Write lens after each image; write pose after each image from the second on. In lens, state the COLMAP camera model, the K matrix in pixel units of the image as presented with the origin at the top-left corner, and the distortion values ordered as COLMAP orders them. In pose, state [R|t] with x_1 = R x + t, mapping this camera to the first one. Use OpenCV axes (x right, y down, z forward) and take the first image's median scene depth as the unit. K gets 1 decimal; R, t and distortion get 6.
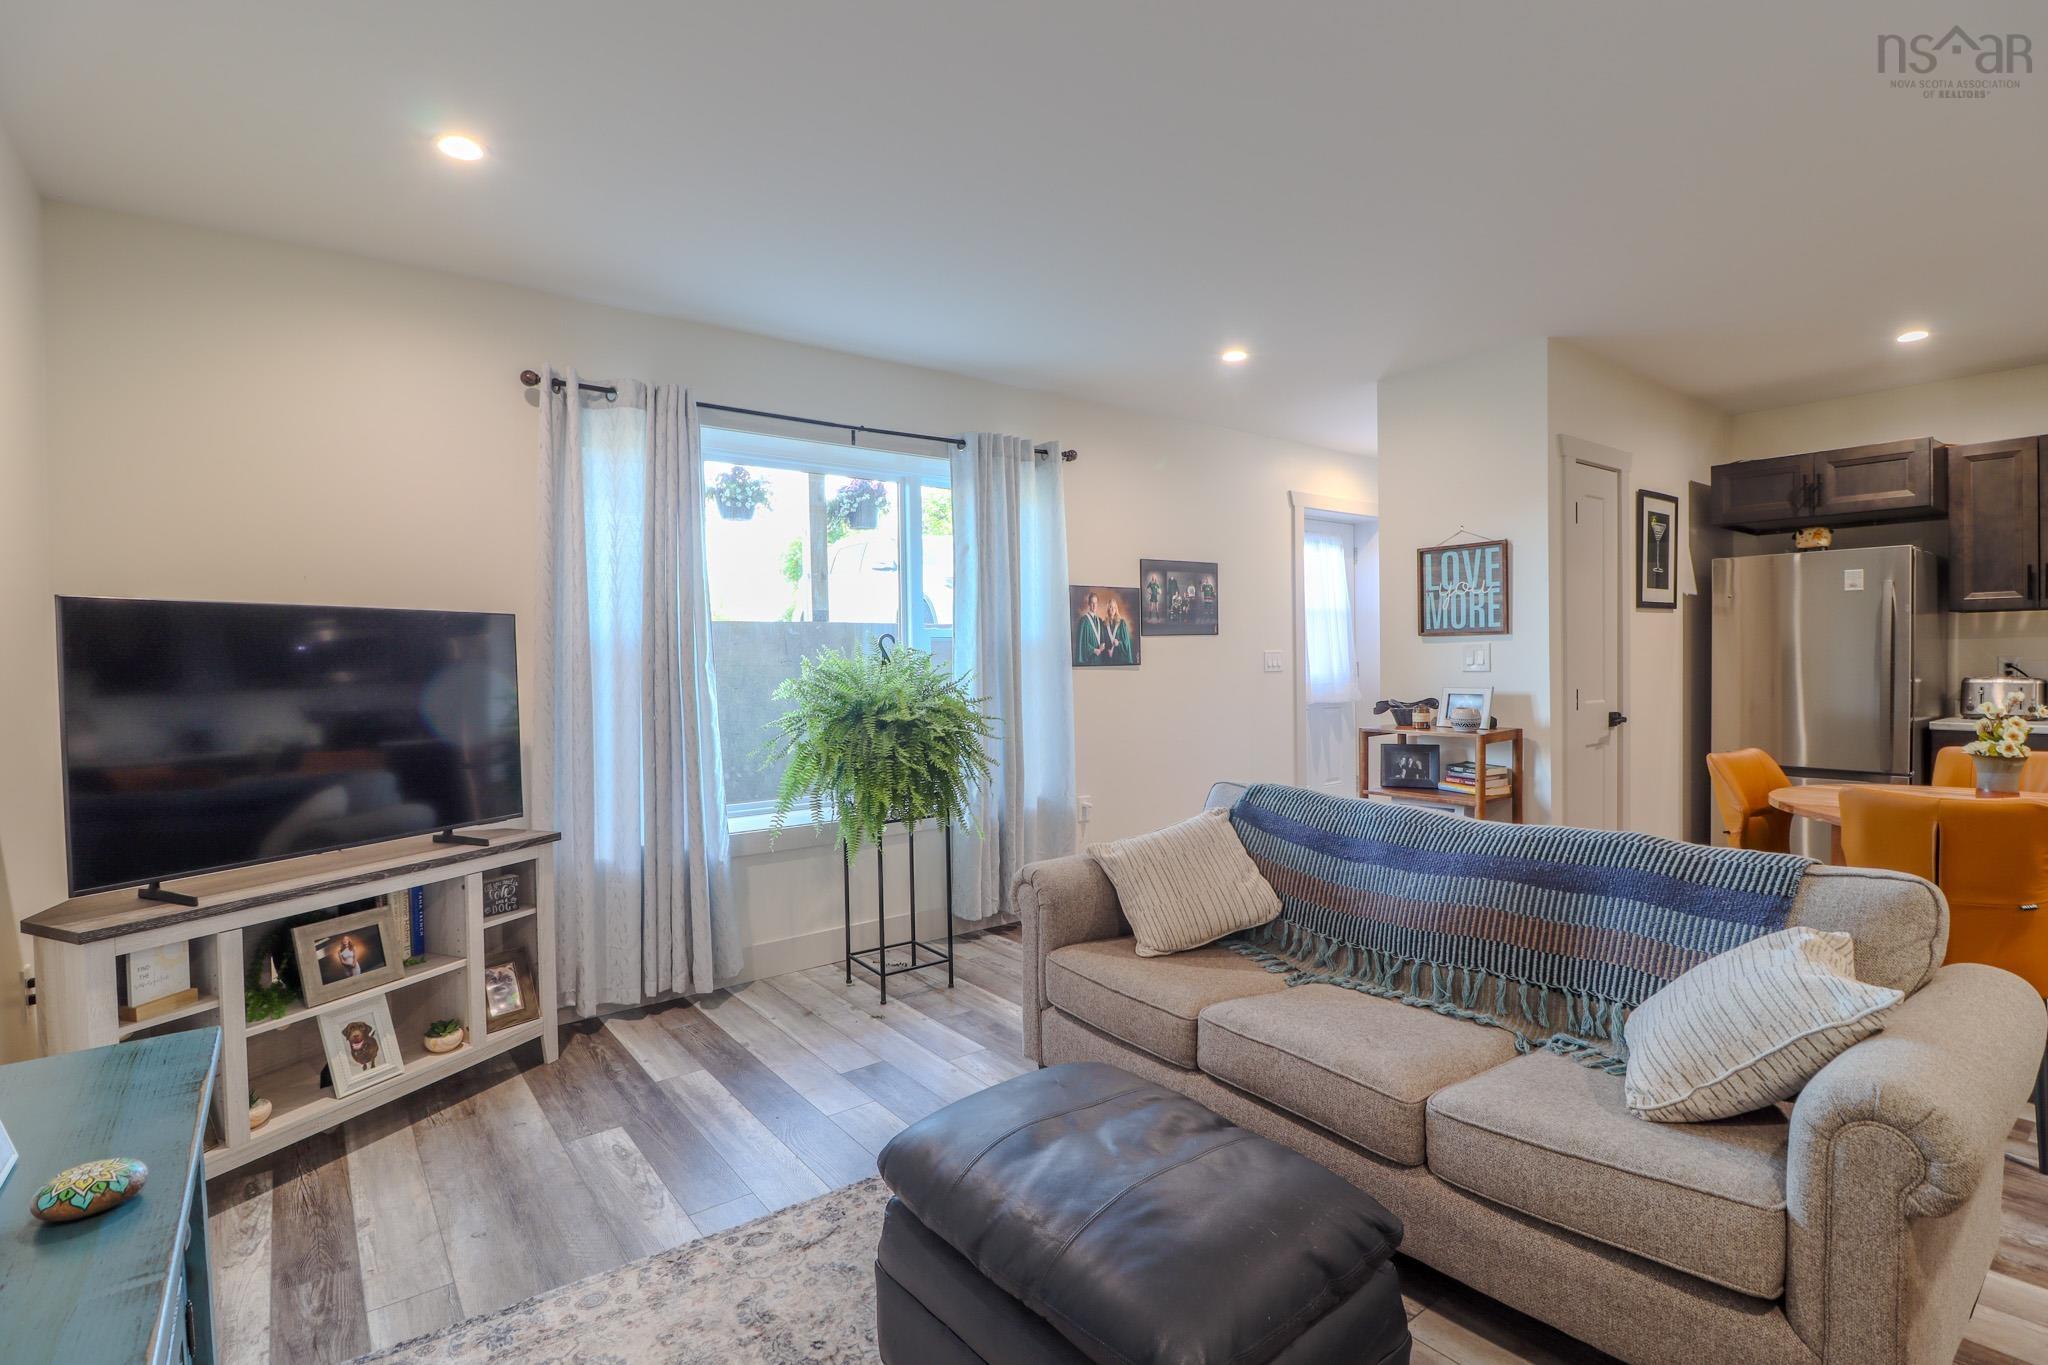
lens RADIAL K [[957.6, 0, 1026.2], [0, 957.6, 676.7], [0, 0, 1]] dist [-0.006408, -0.008547]
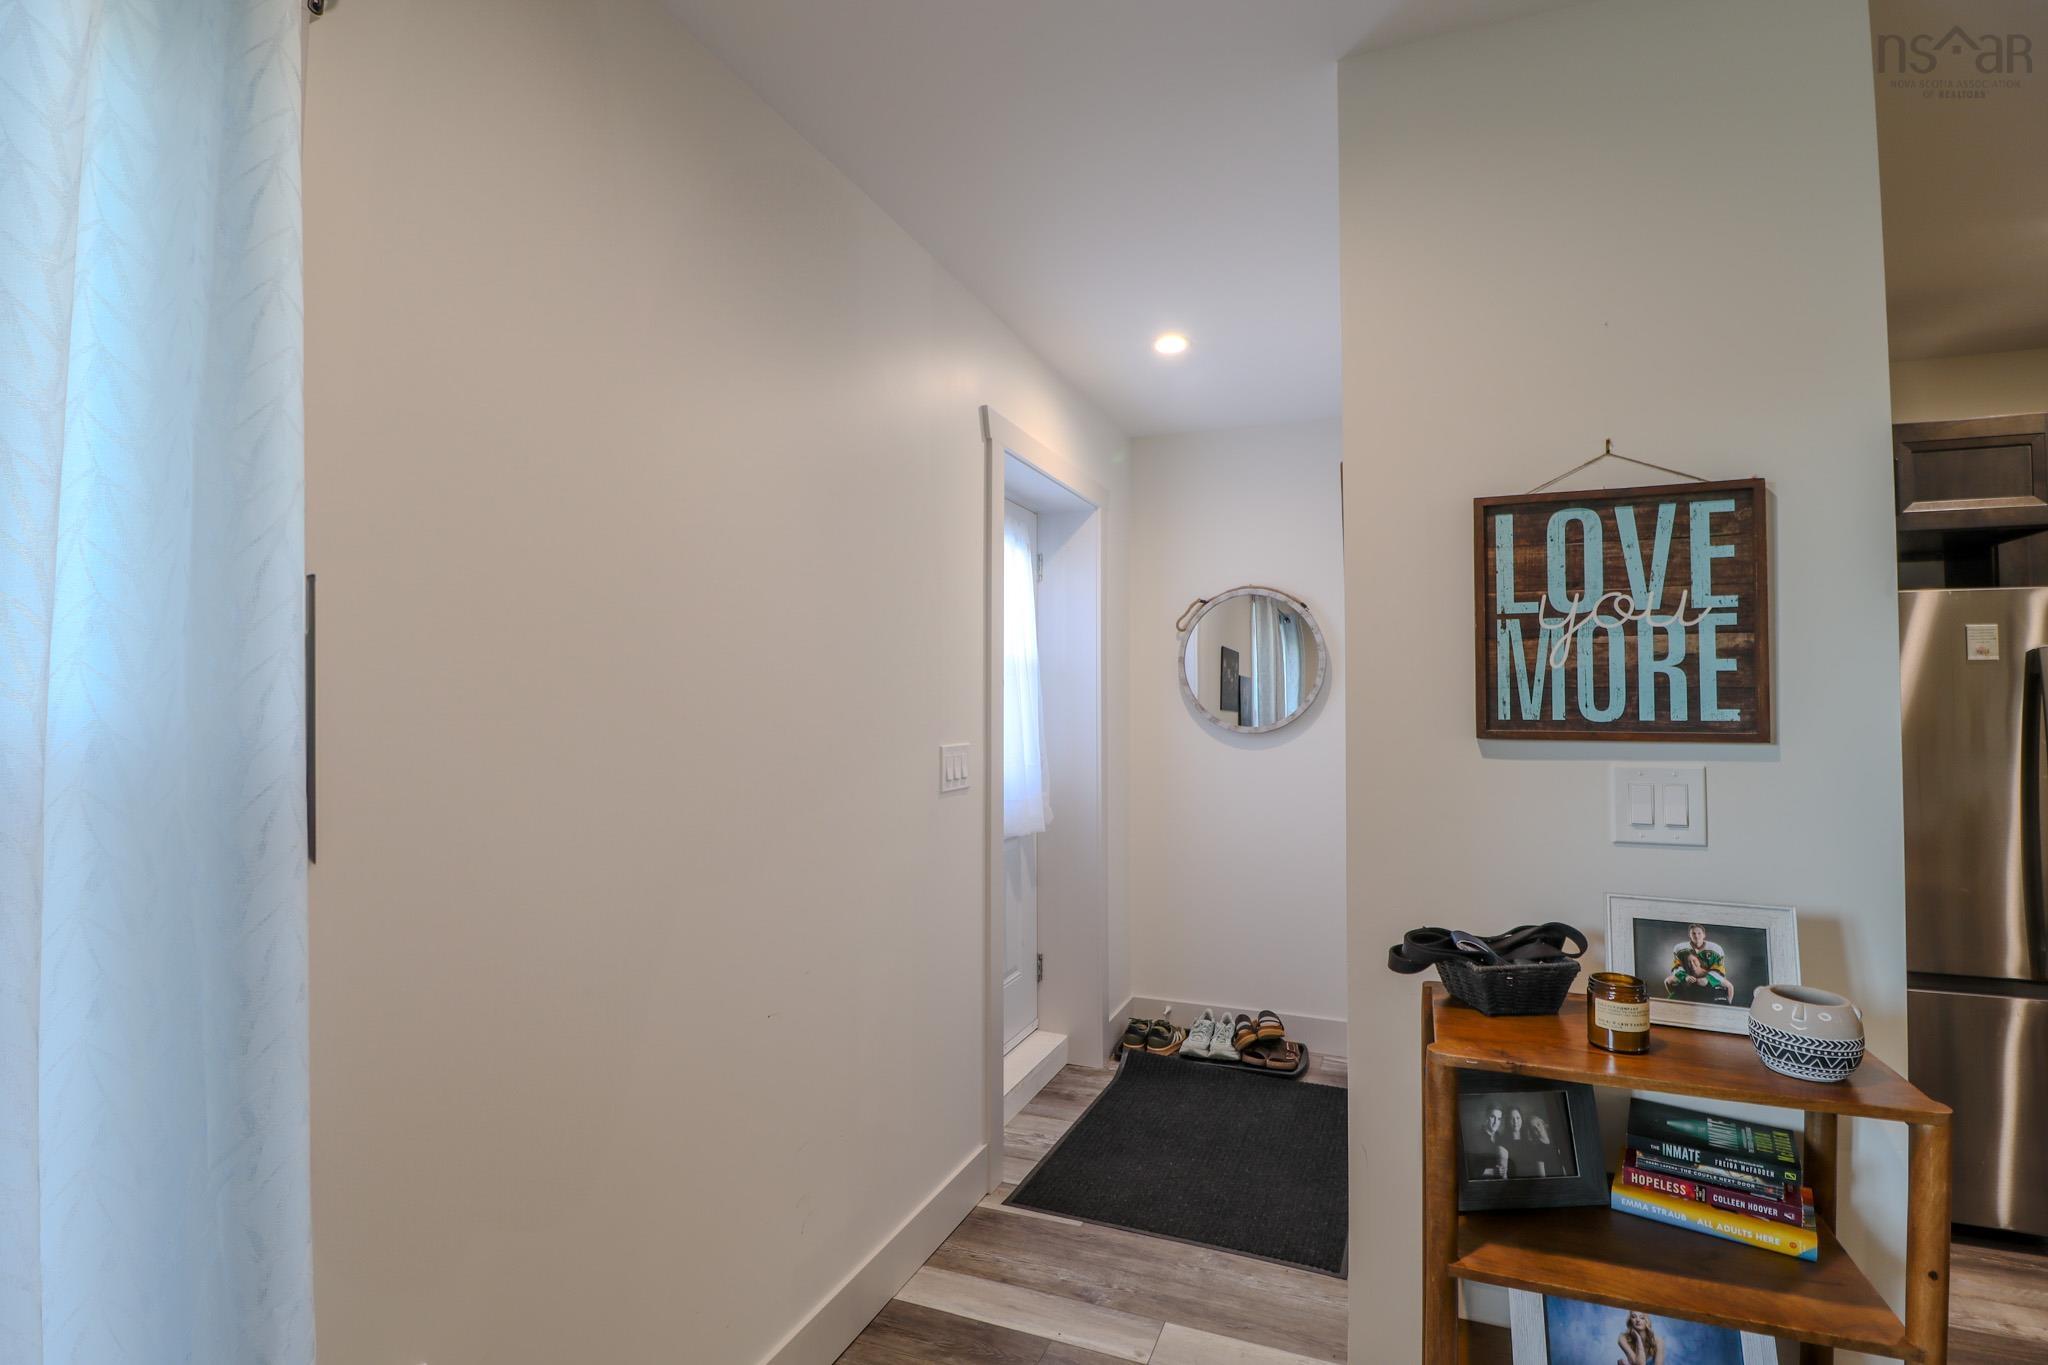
lens RADIAL K [[957.6, 0, 1033.2], [0, 957.6, 673.0], [0, 0, 1]] dist [-0.006408, -0.008547]
pose [[0.864458, 0.035597, 0.501443, 0.087818], [-0.004764, 0.998025, -0.062636, -0.045965], [-0.502682, 0.051758, 0.862920, 0.809616]]
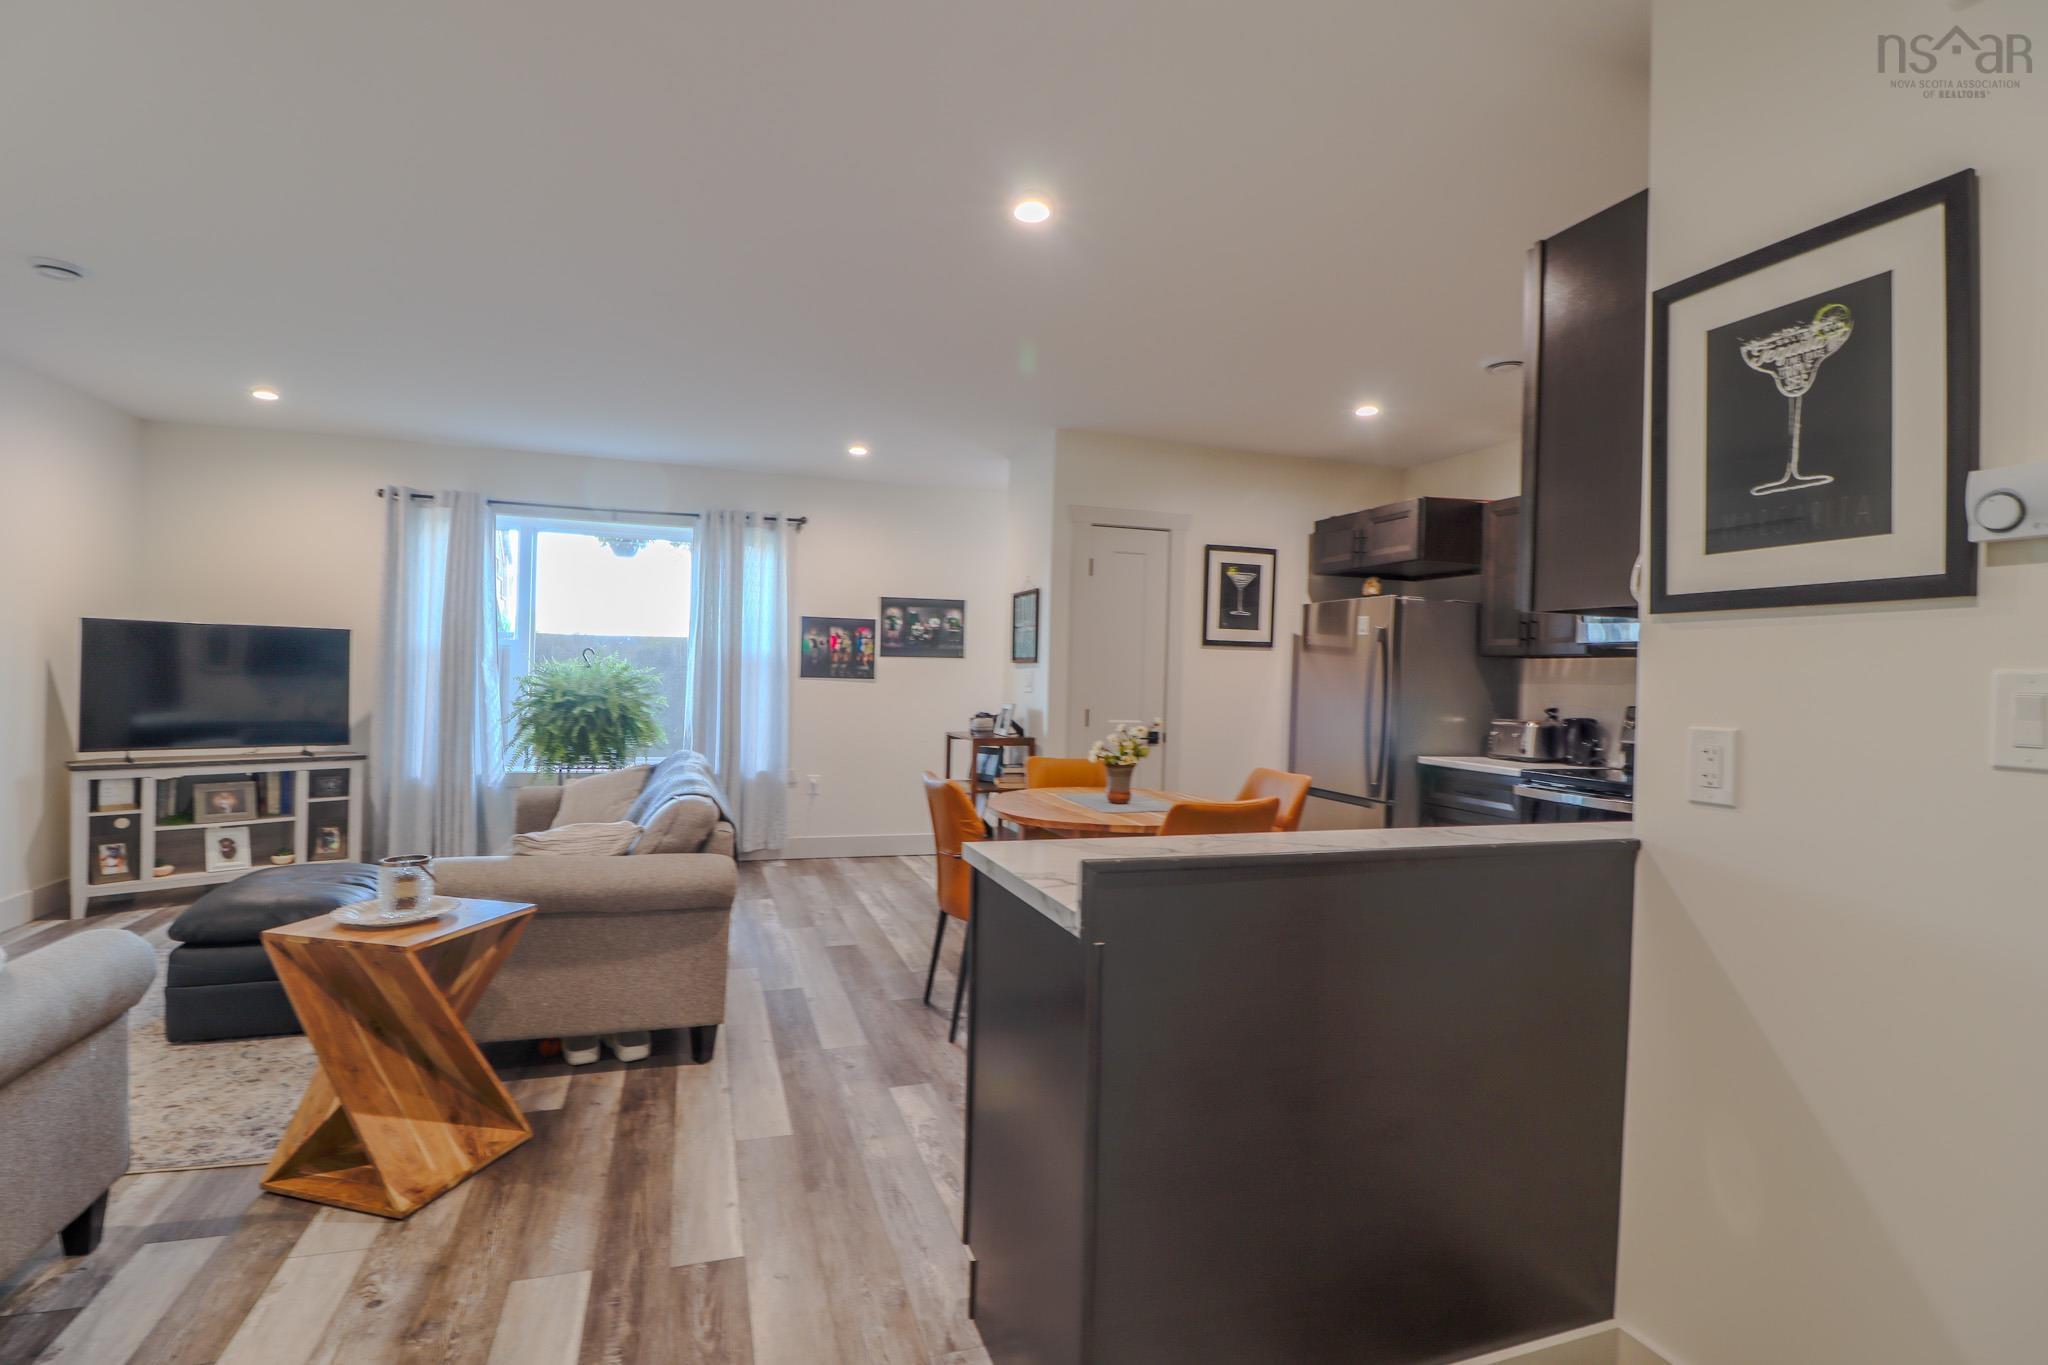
lens RADIAL K [[957.6, 0, 1017.6], [0, 957.6, 677.5], [0, 0, 1]] dist [-0.006408, -0.008547]
pose [[0.945850, 0.039839, -0.322150, 0.863027], [-0.046132, 0.998864, -0.011922, -0.008965], [0.321309, 0.026138, 0.946614, -0.195163]]
